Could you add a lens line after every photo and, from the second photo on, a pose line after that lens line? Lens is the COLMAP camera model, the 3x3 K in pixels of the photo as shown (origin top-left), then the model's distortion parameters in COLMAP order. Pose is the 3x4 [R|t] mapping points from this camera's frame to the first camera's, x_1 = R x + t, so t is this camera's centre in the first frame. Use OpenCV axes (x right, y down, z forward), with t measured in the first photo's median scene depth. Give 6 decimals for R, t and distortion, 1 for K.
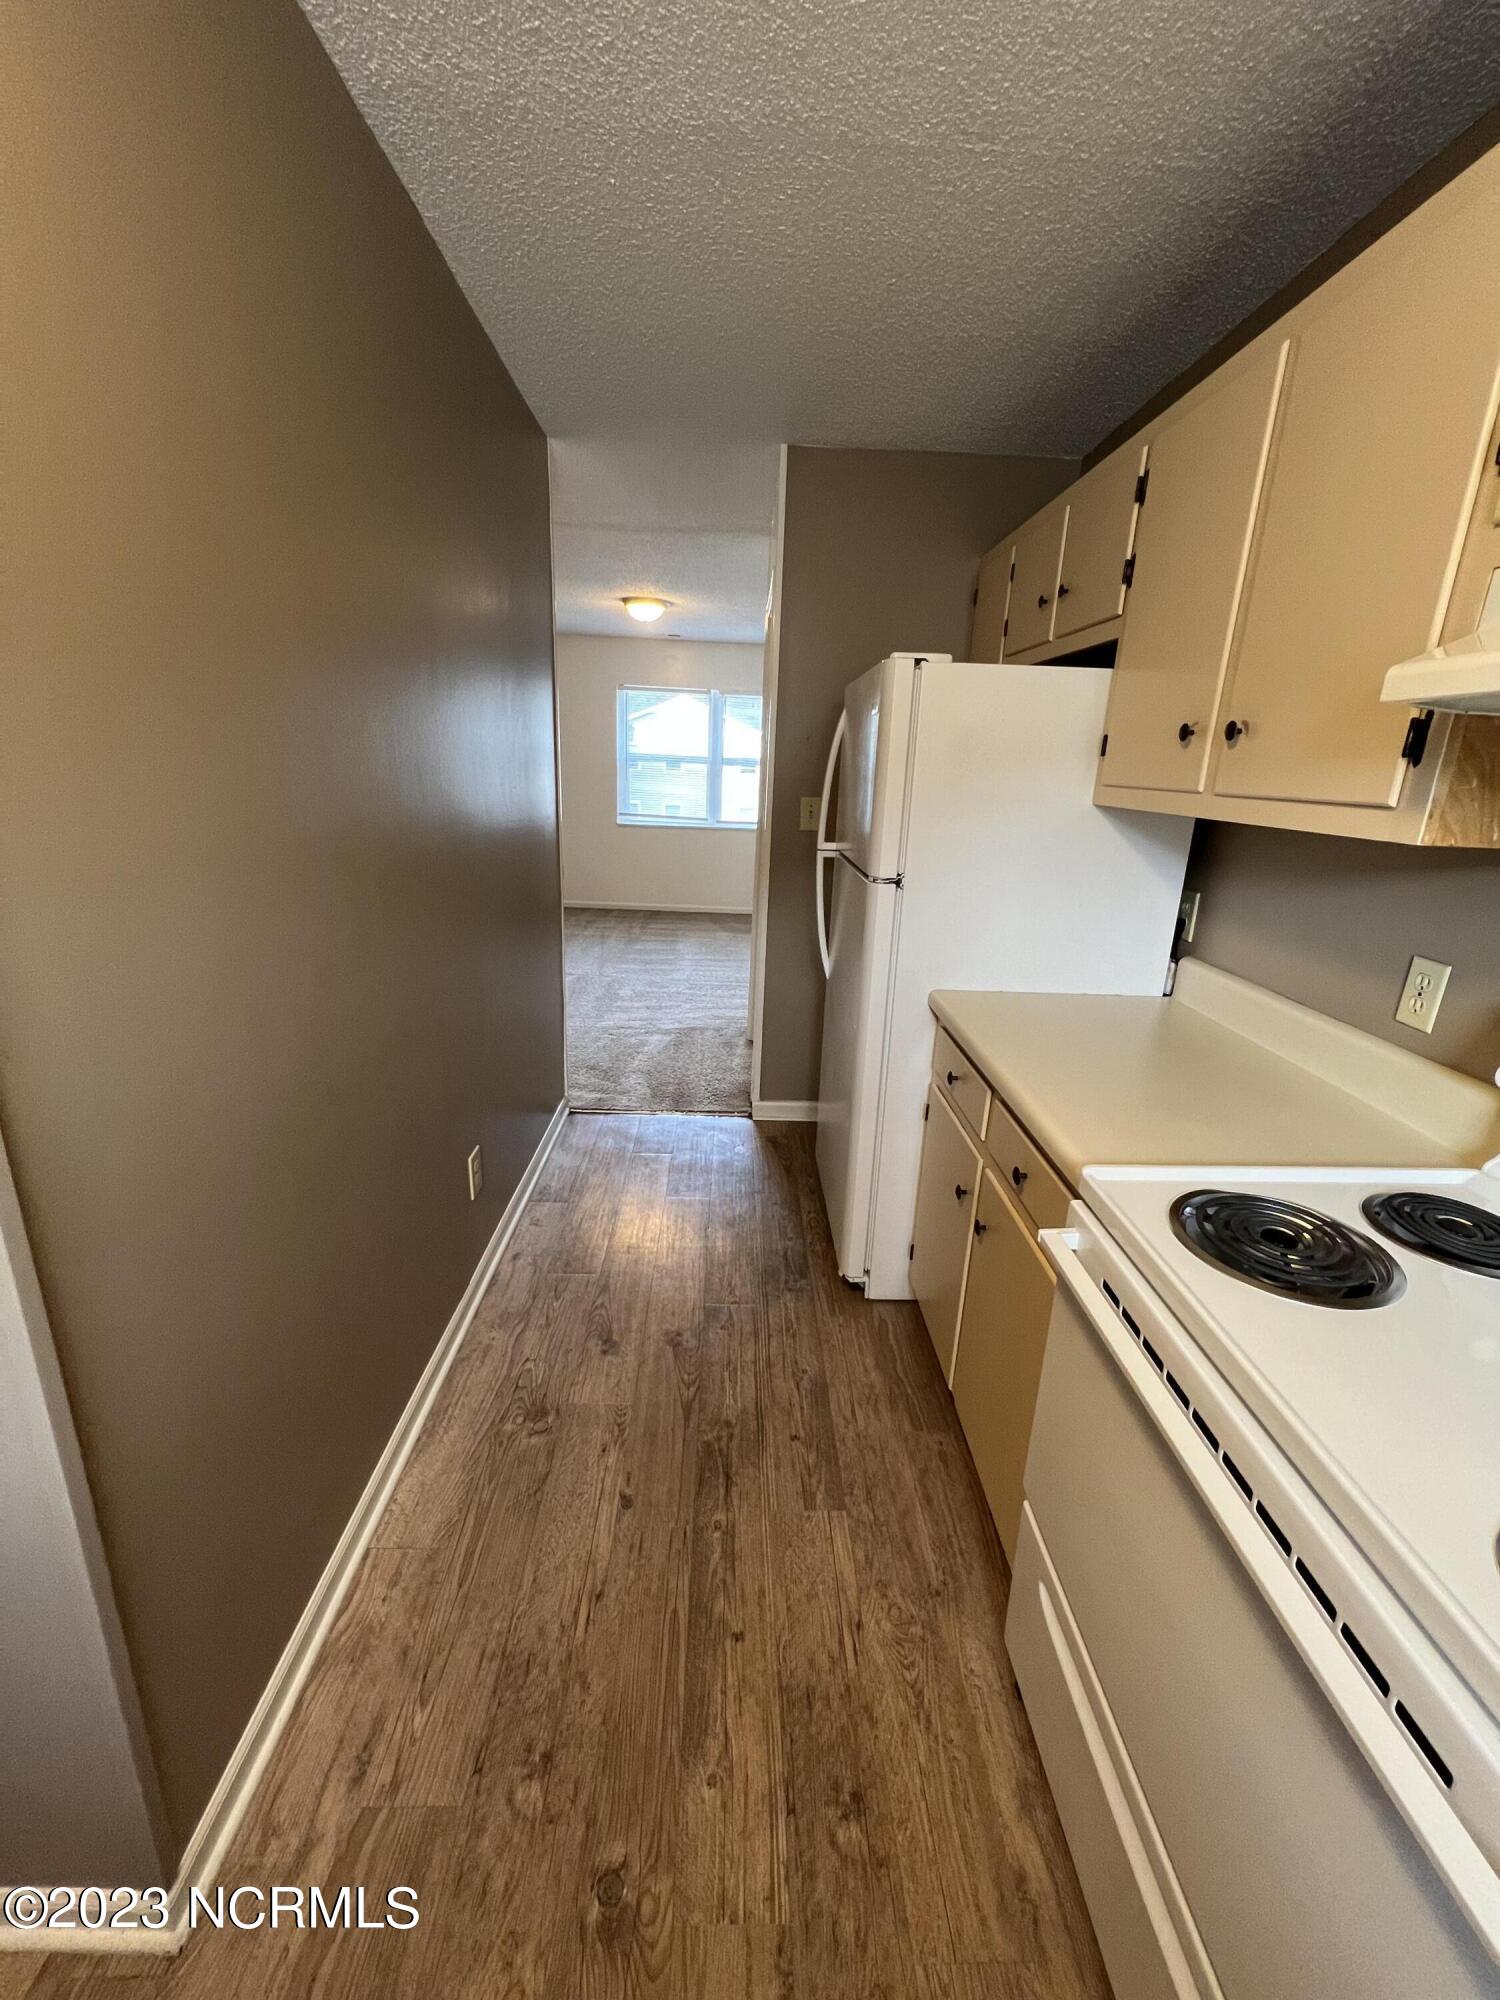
lens RADIAL K [[804.8, 0, 757.6], [0, 804.8, 997.0], [0, 0, 1]] dist [-0.001992, -0.000365]
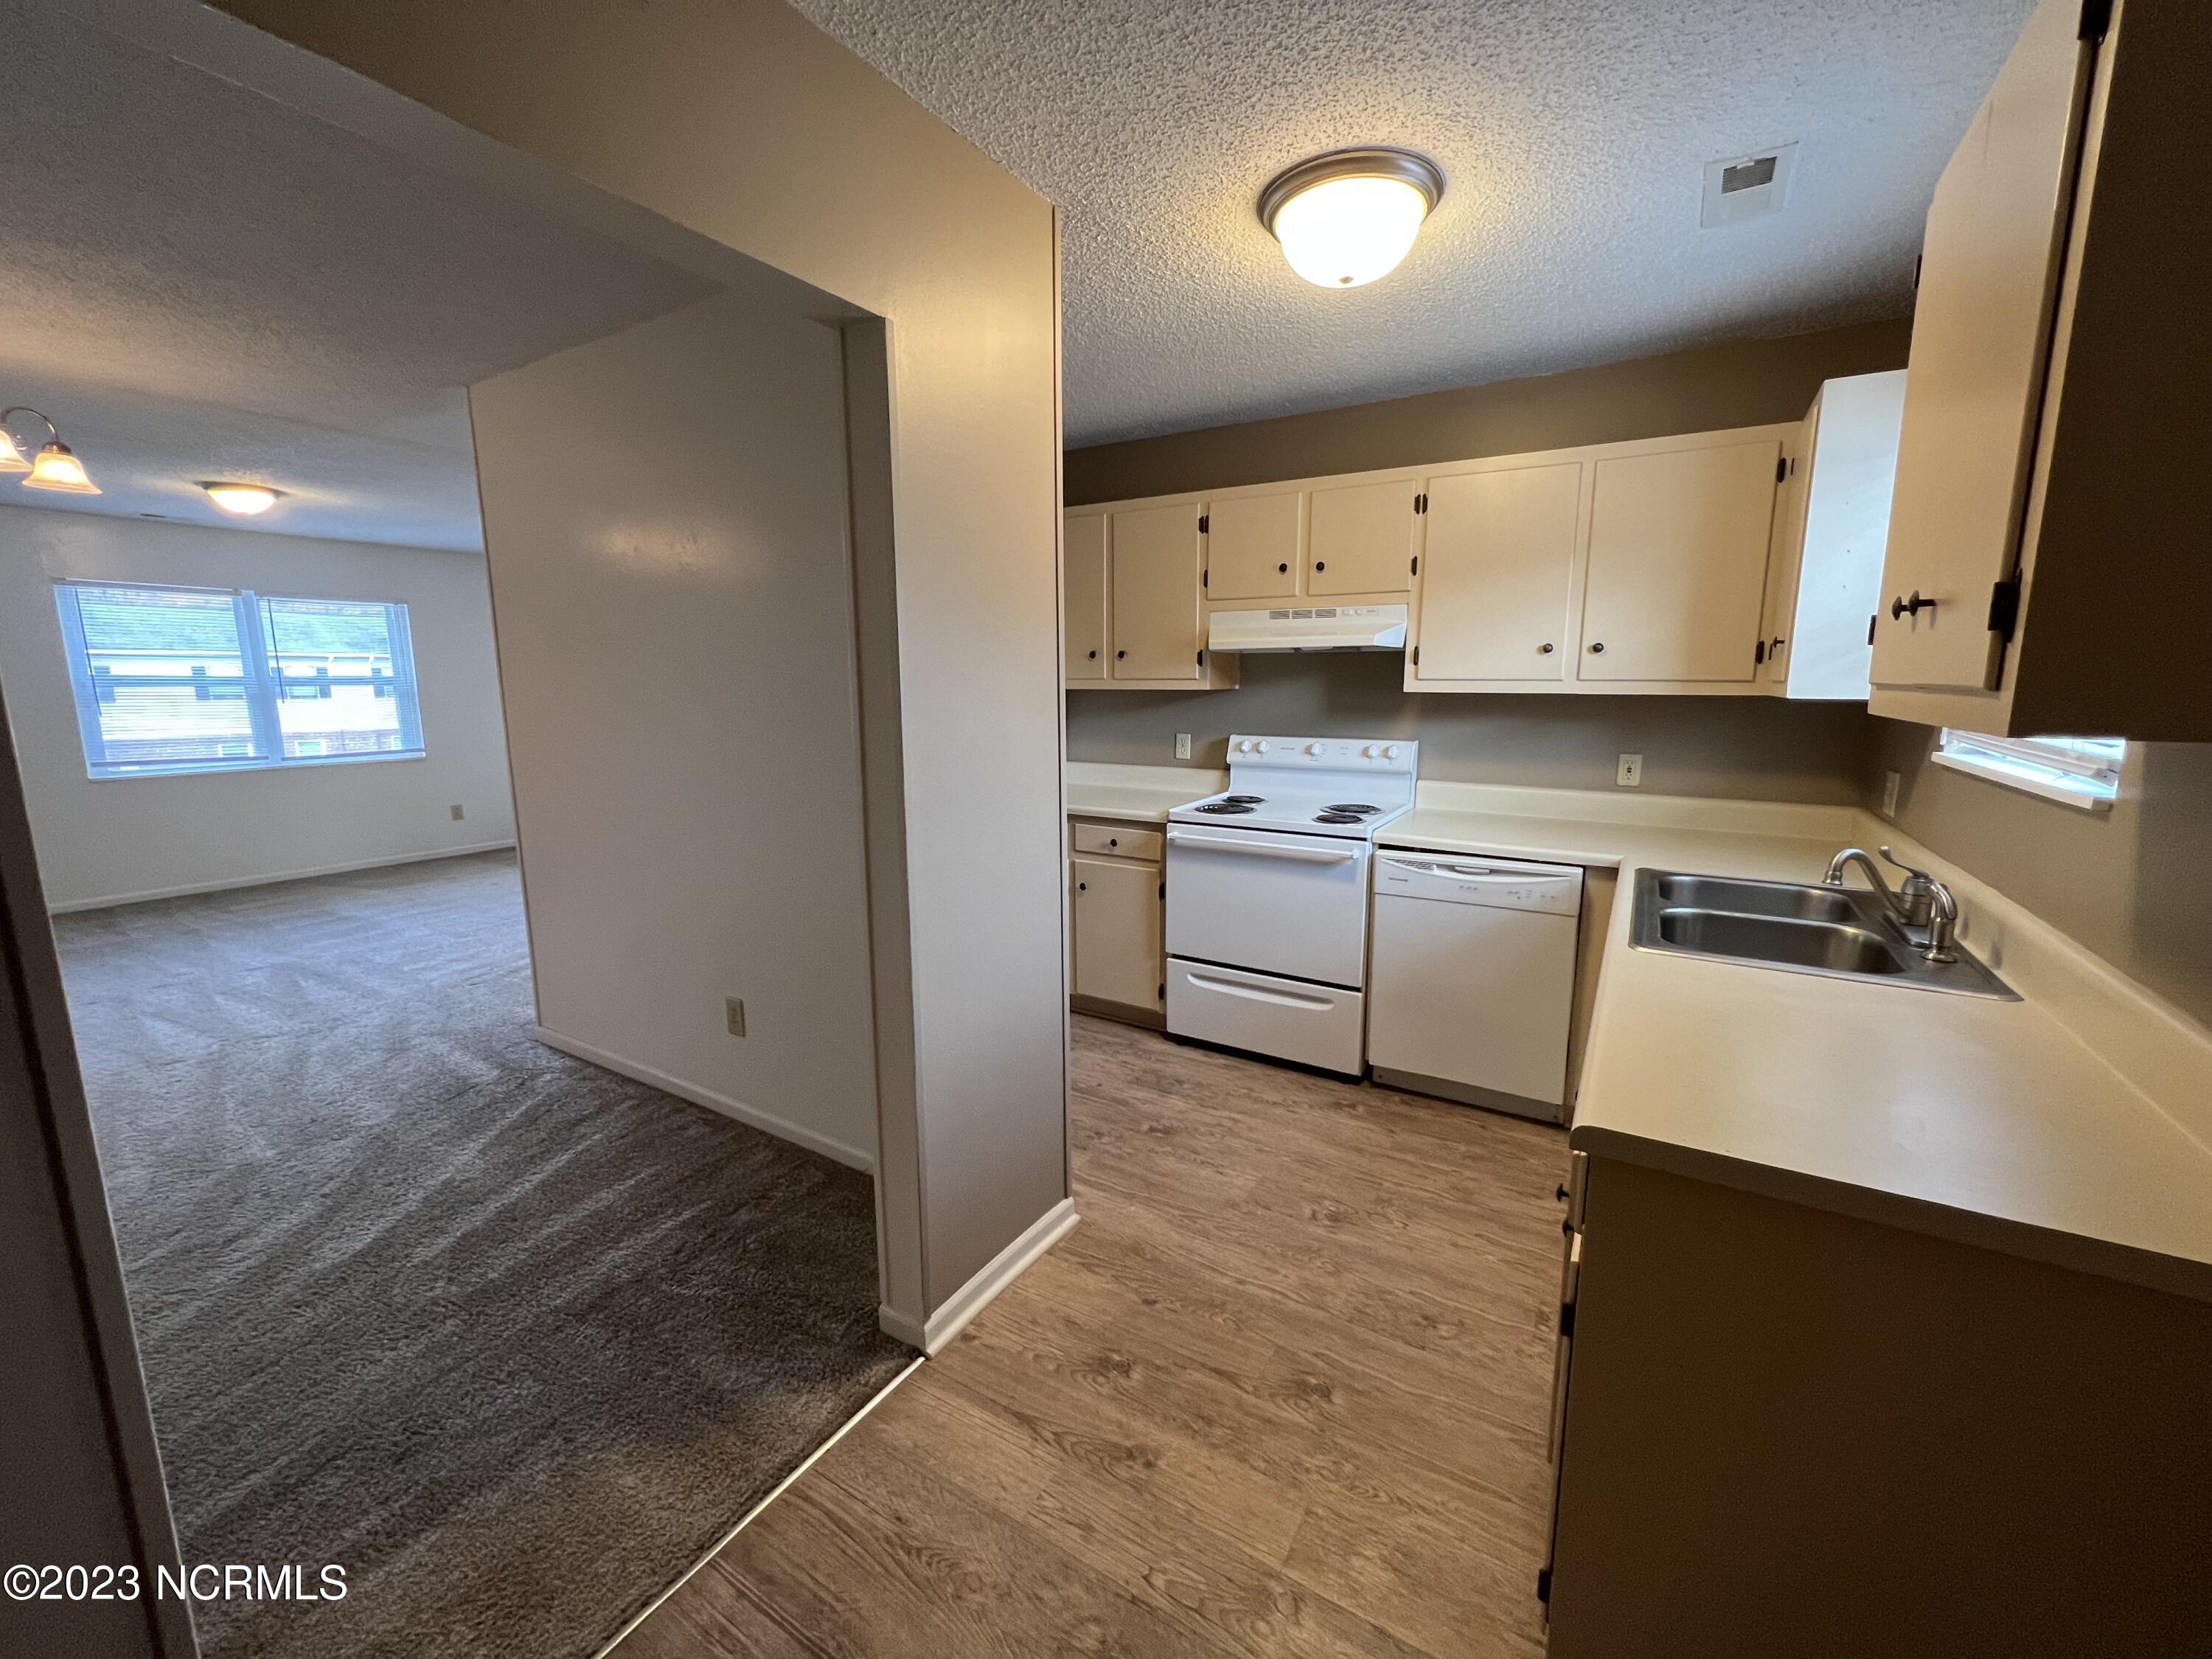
lens RADIAL K [[890.1, 0, 1103.9], [0, 890.1, 822.2], [0, 0, 1]] dist [-0.001992, -0.000365]
pose [[0.552102, -0.179173, 0.814298, -1.656581], [0.260888, 0.964720, 0.035387, 0.060883], [-0.791910, 0.192904, 0.579368, -0.440854]]
